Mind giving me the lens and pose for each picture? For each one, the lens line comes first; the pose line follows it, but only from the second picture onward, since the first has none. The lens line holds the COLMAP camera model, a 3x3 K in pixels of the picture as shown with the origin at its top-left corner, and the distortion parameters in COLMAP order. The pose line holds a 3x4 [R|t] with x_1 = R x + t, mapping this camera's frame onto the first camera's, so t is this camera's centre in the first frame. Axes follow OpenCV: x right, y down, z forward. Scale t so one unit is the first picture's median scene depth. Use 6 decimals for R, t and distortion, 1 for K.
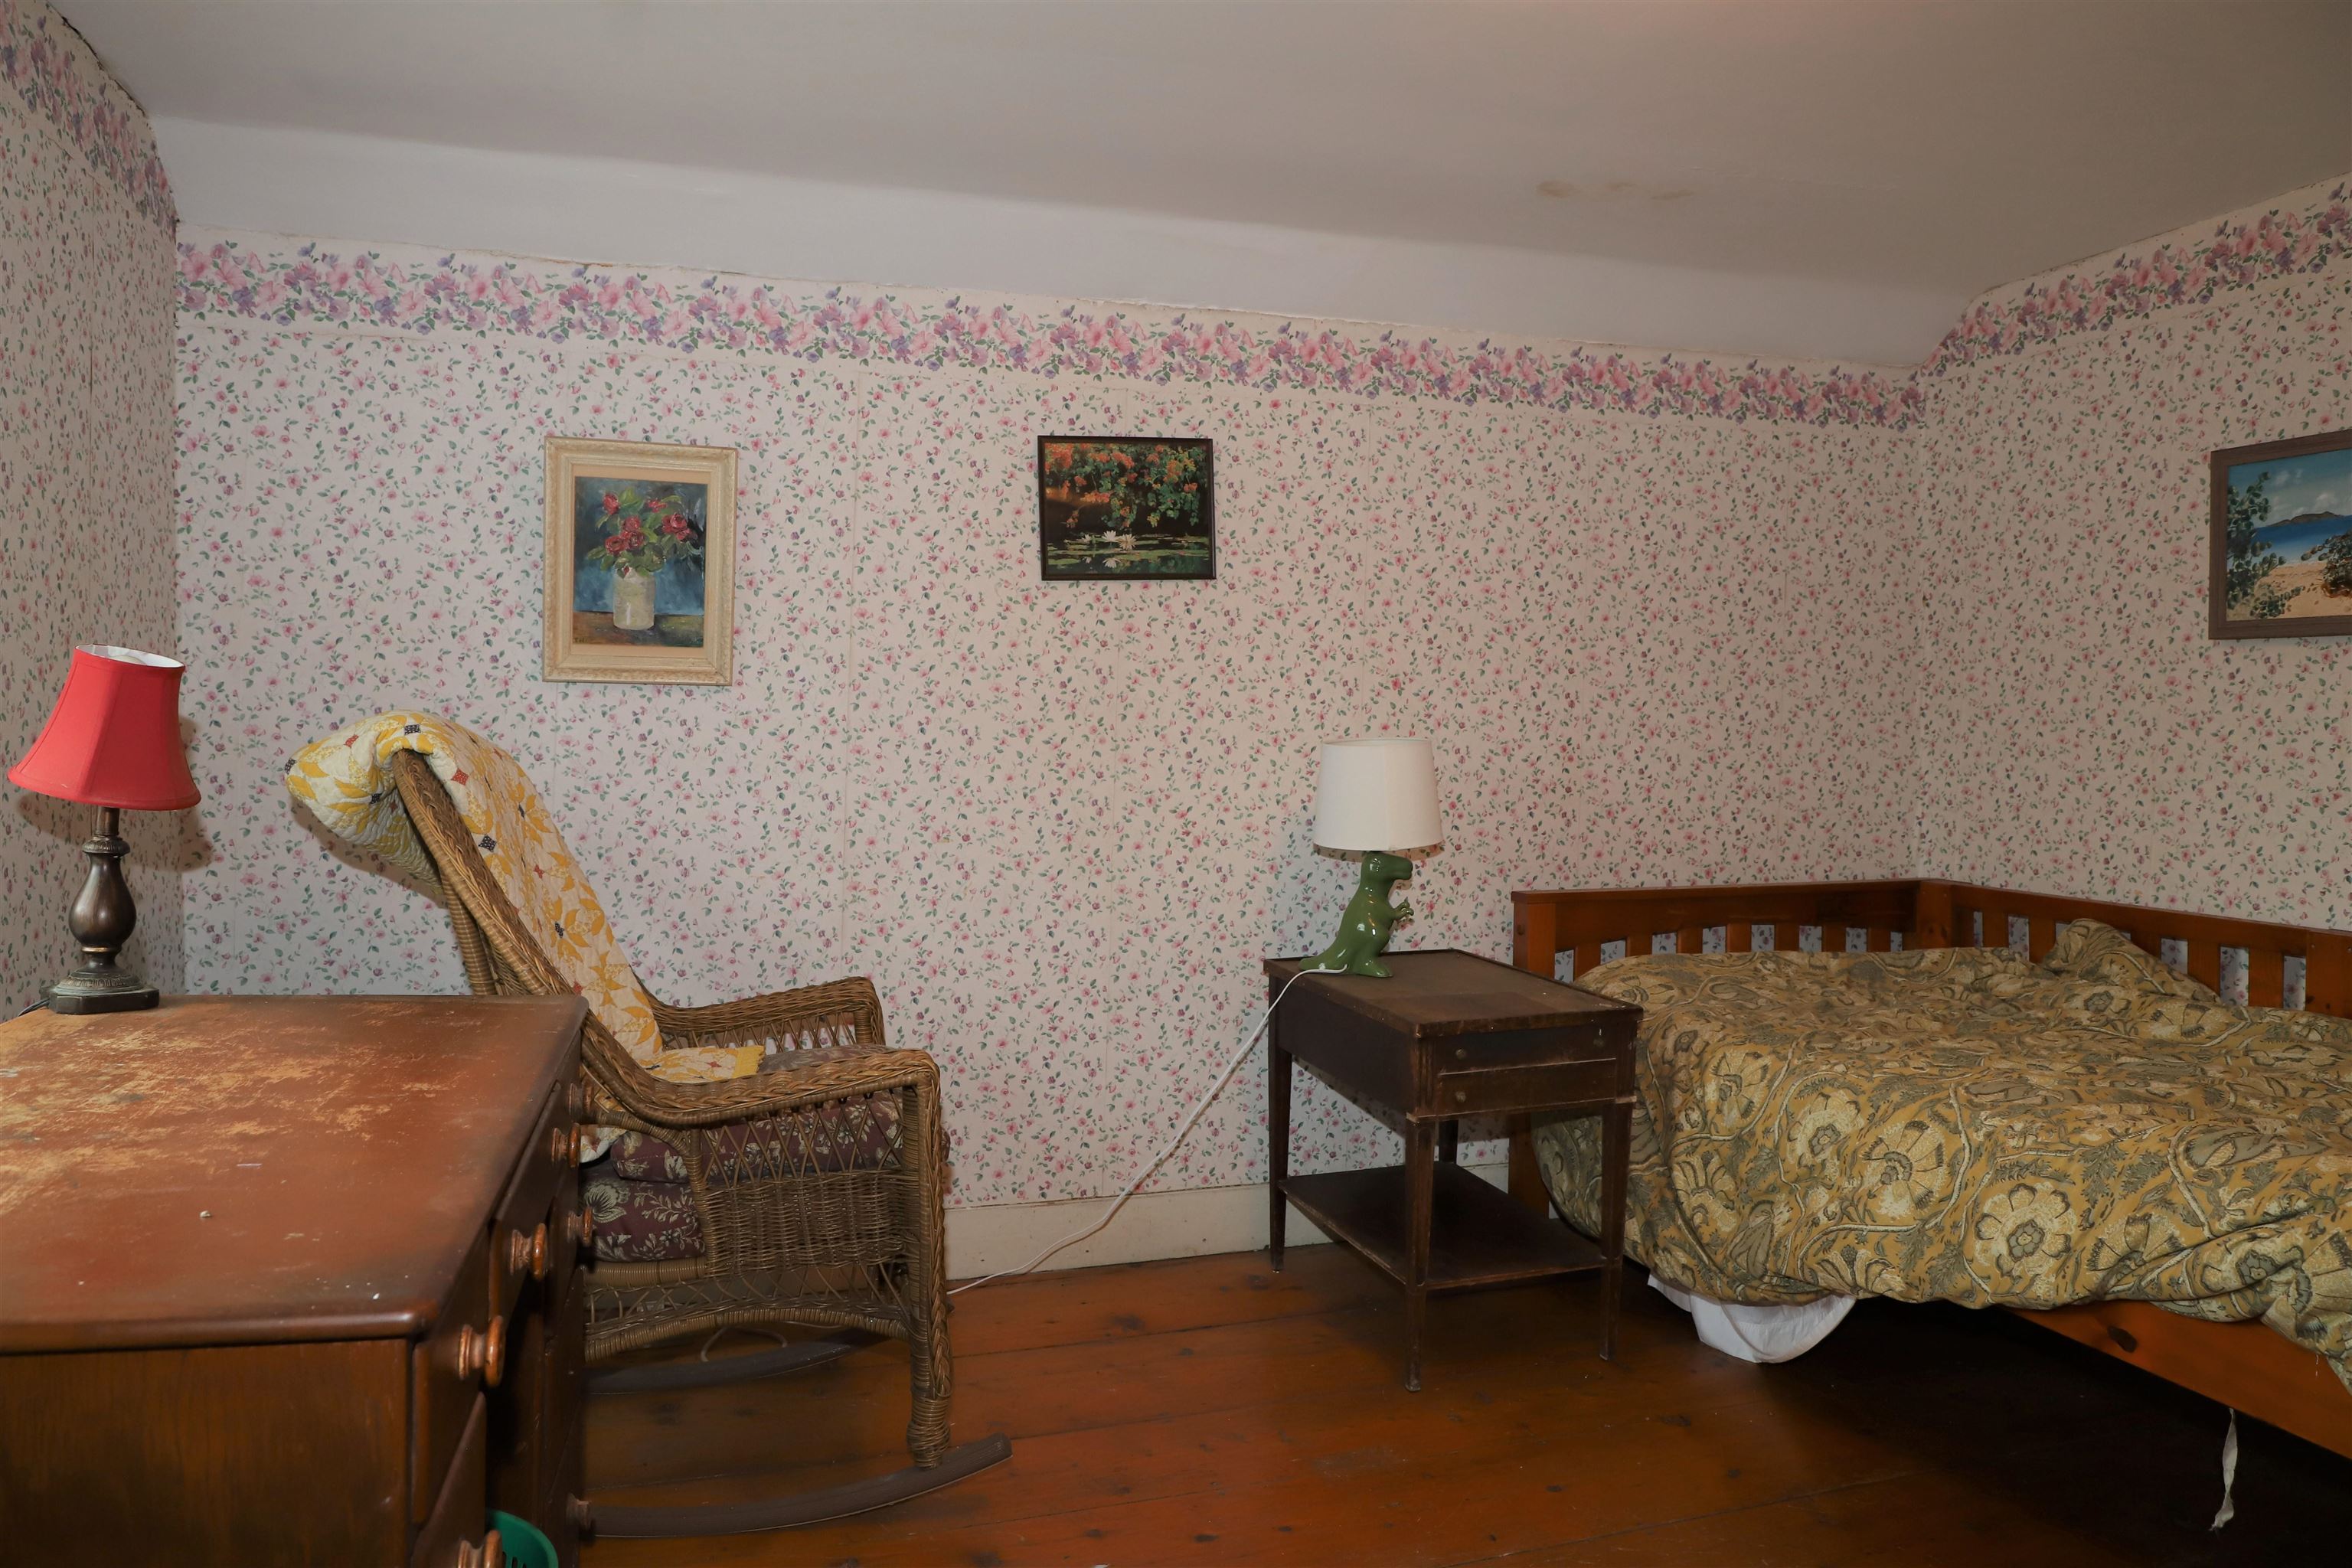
lens RADIAL K [[1588.9, 0, 1178.0], [0, 1588.9, 777.7], [0, 0, 1]] dist [-0.089429, 0.047743]
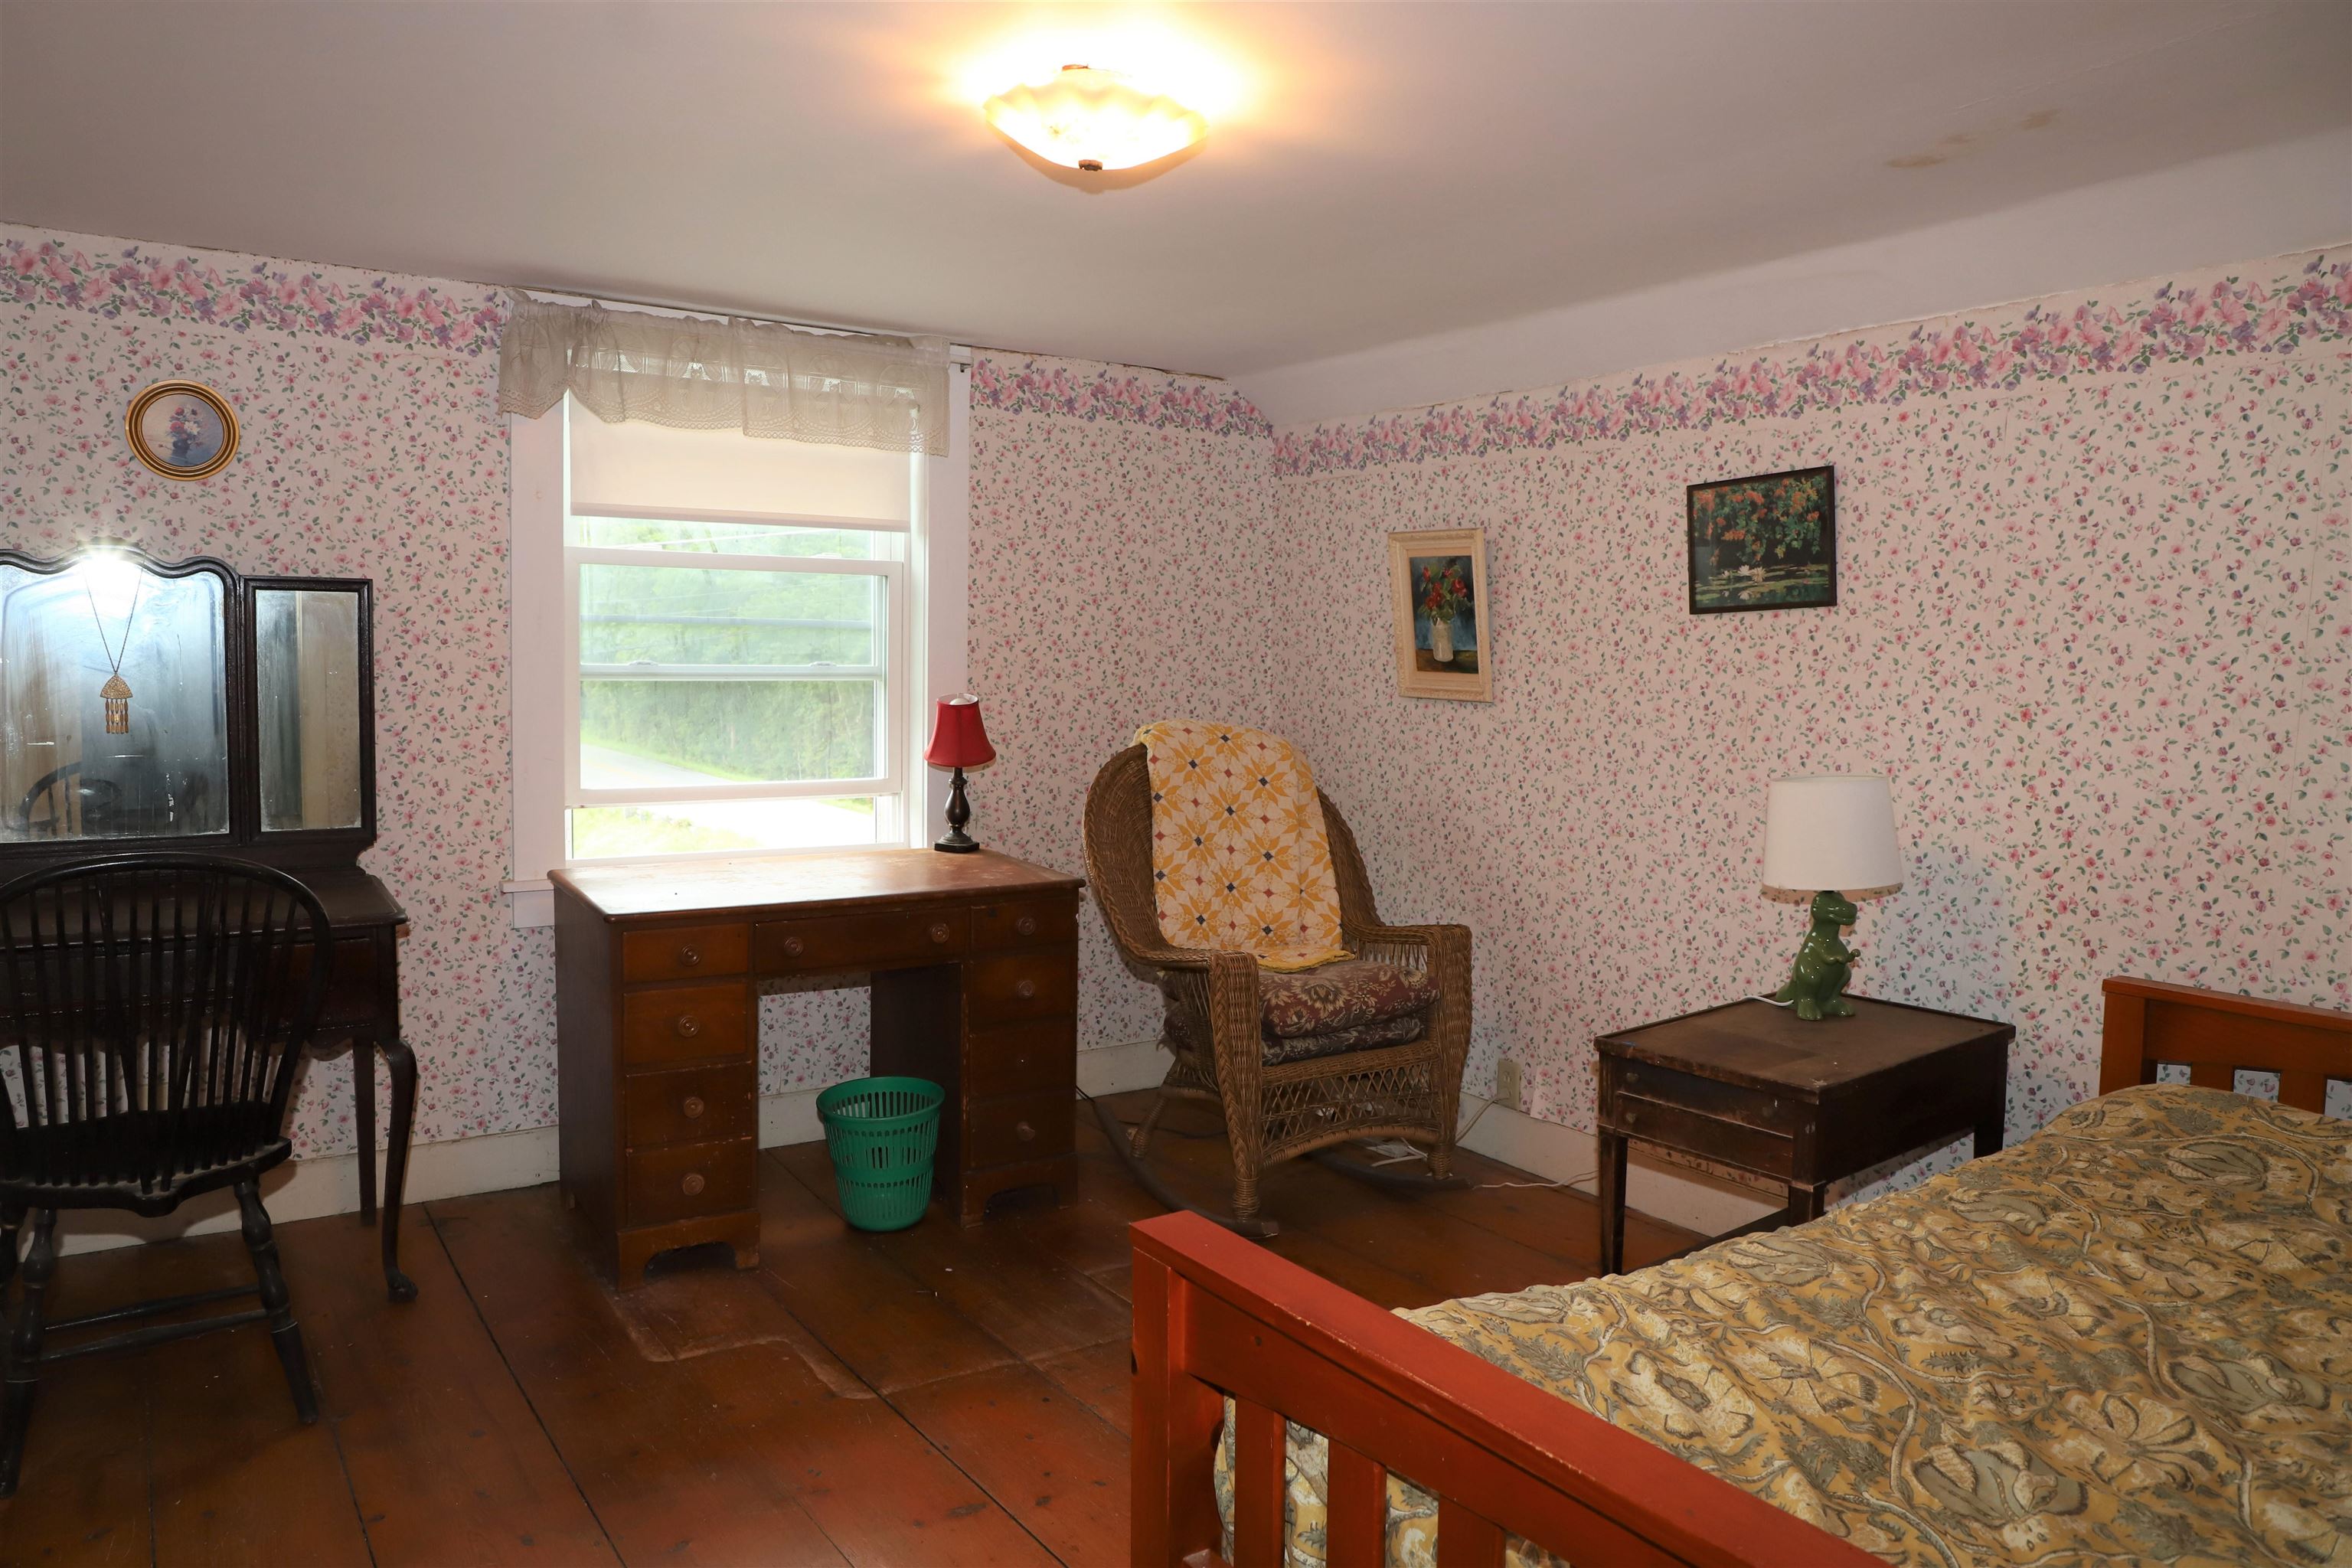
lens RADIAL K [[1588.9, 0, 1178.0], [0, 1588.9, 777.7], [0, 0, 1]] dist [-0.089429, 0.047743]
pose [[0.290206, 0.072759, -0.954194, 0.862775], [-0.035339, 0.997240, 0.065293, -0.067424], [0.956311, 0.014771, 0.291976, 0.321082]]
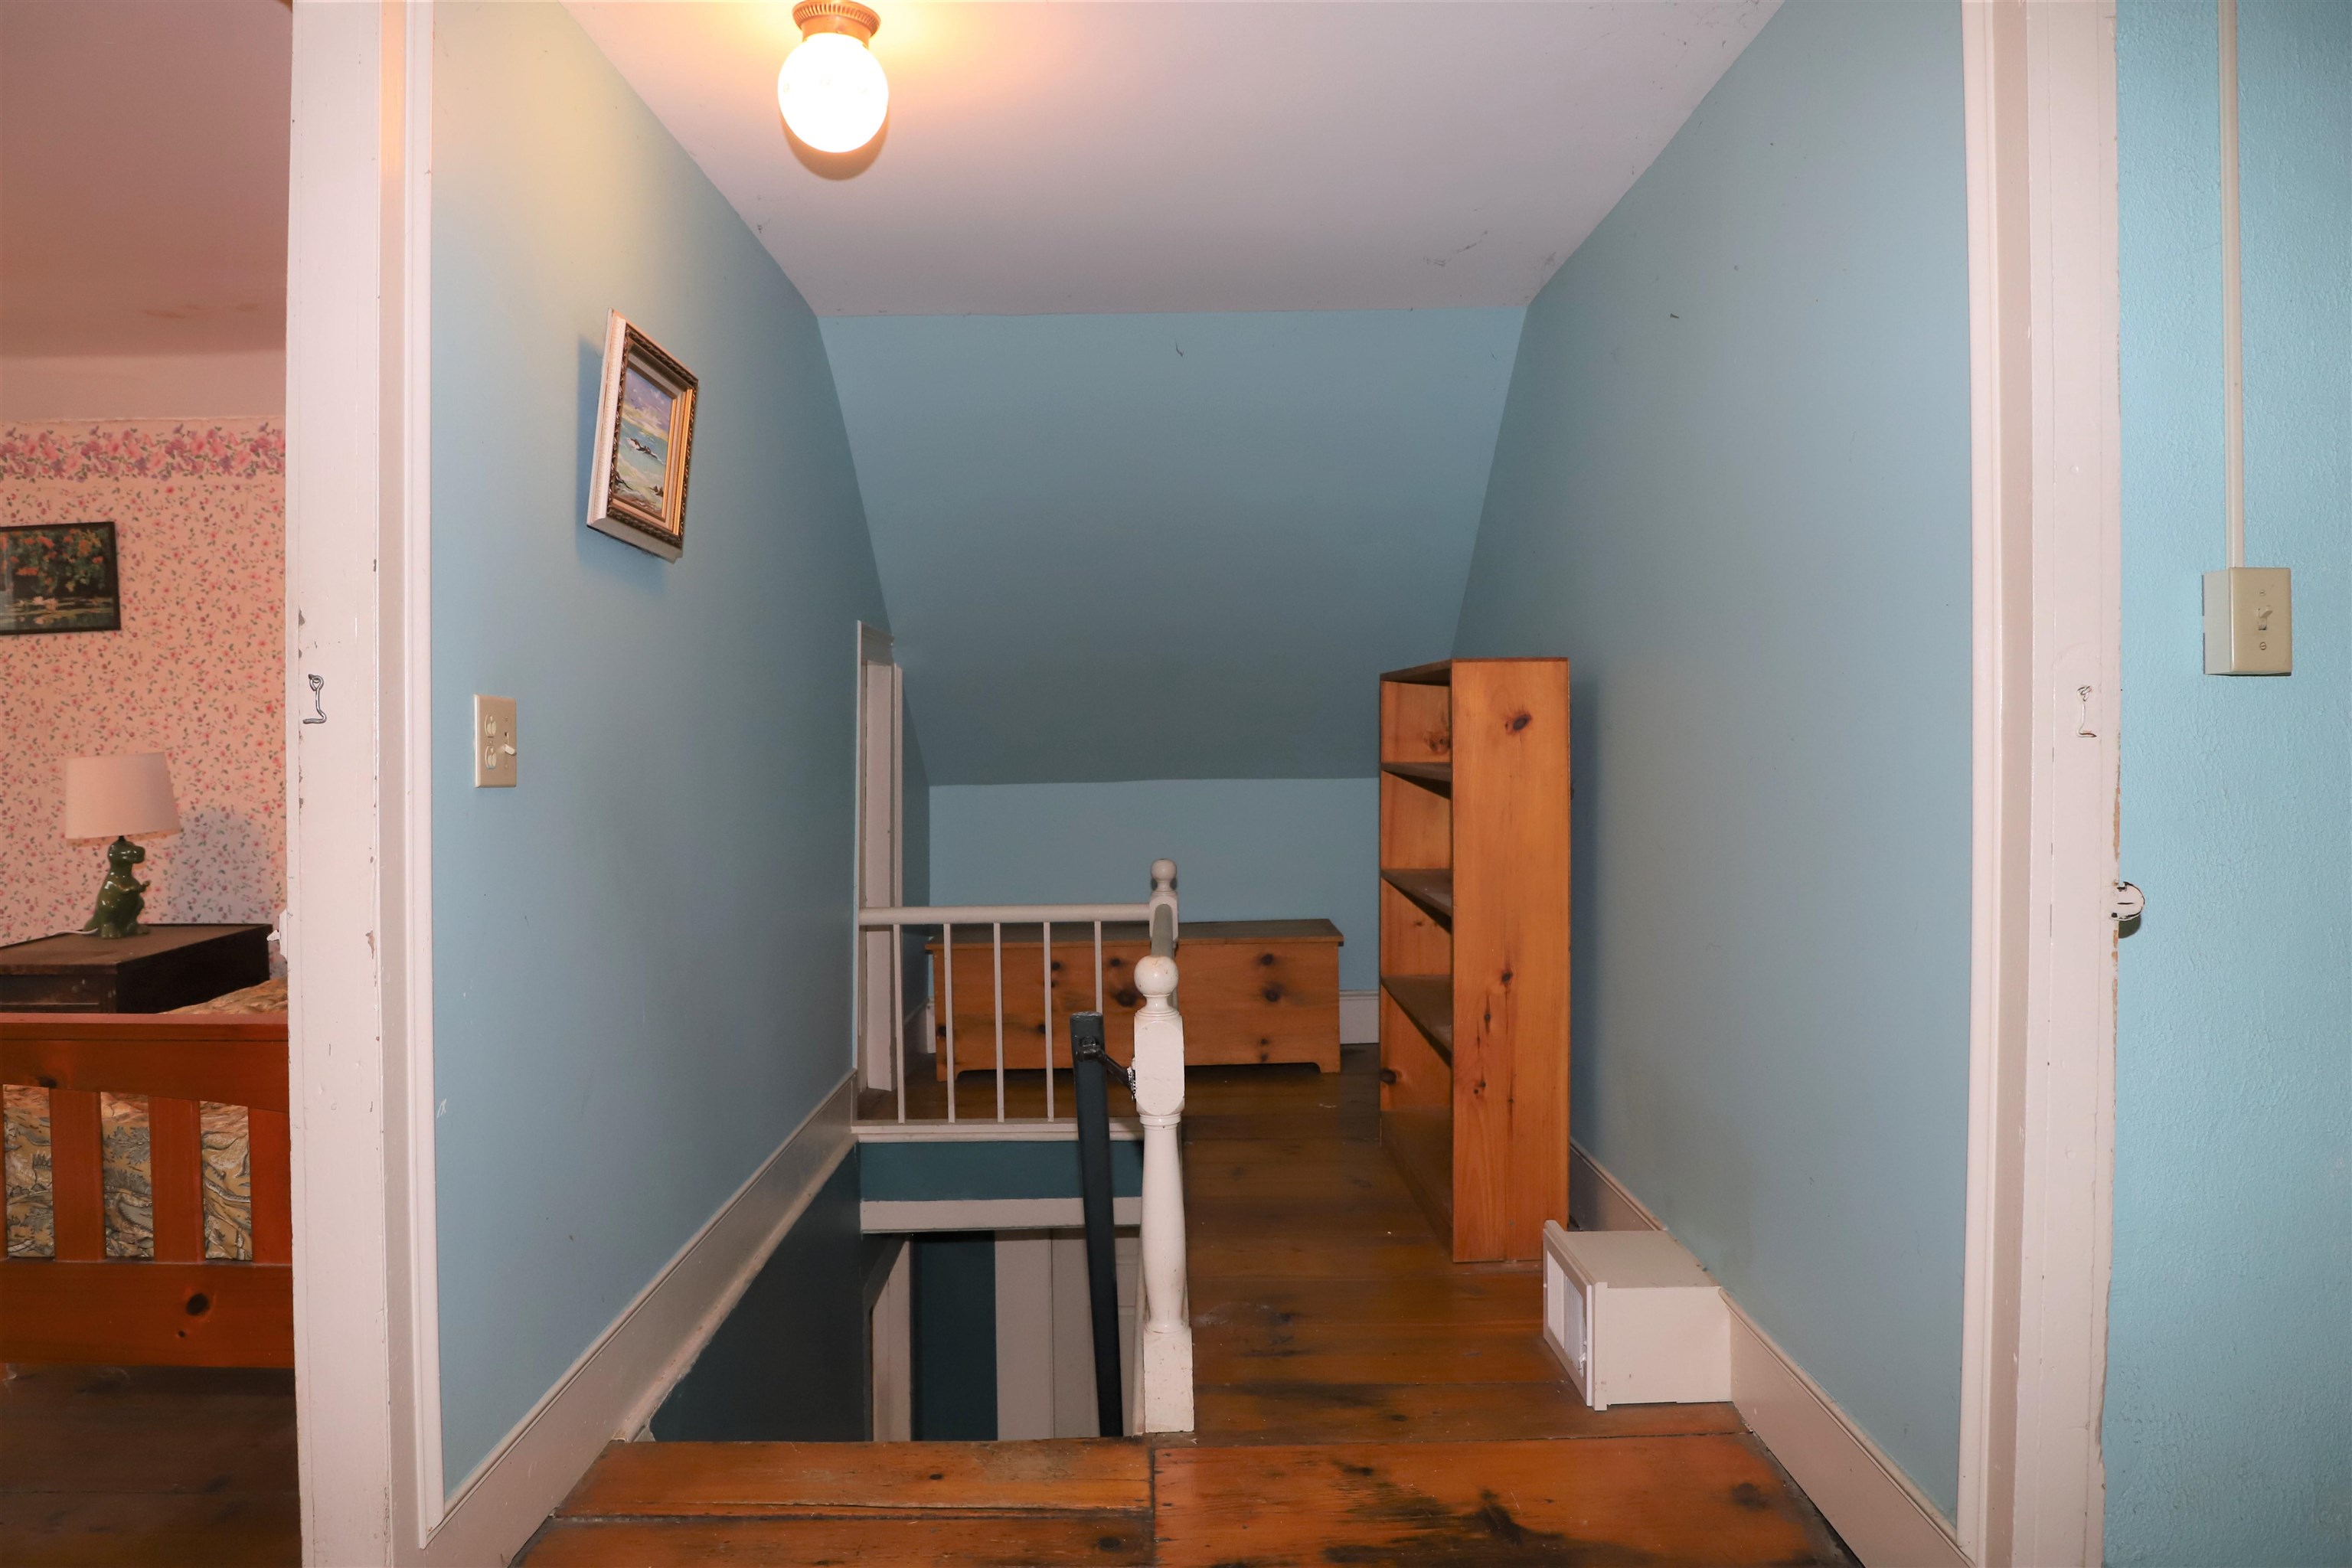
lens RADIAL K [[1588.9, 0, 1178.0], [0, 1588.9, 777.7], [0, 0, 1]] dist [-0.089429, 0.047743]
pose [[0.955054, 0.002138, -0.296423, 1.231419], [-0.005425, 0.999933, -0.010264, 0.003292], [0.296381, 0.011411, 0.955002, 0.062418]]
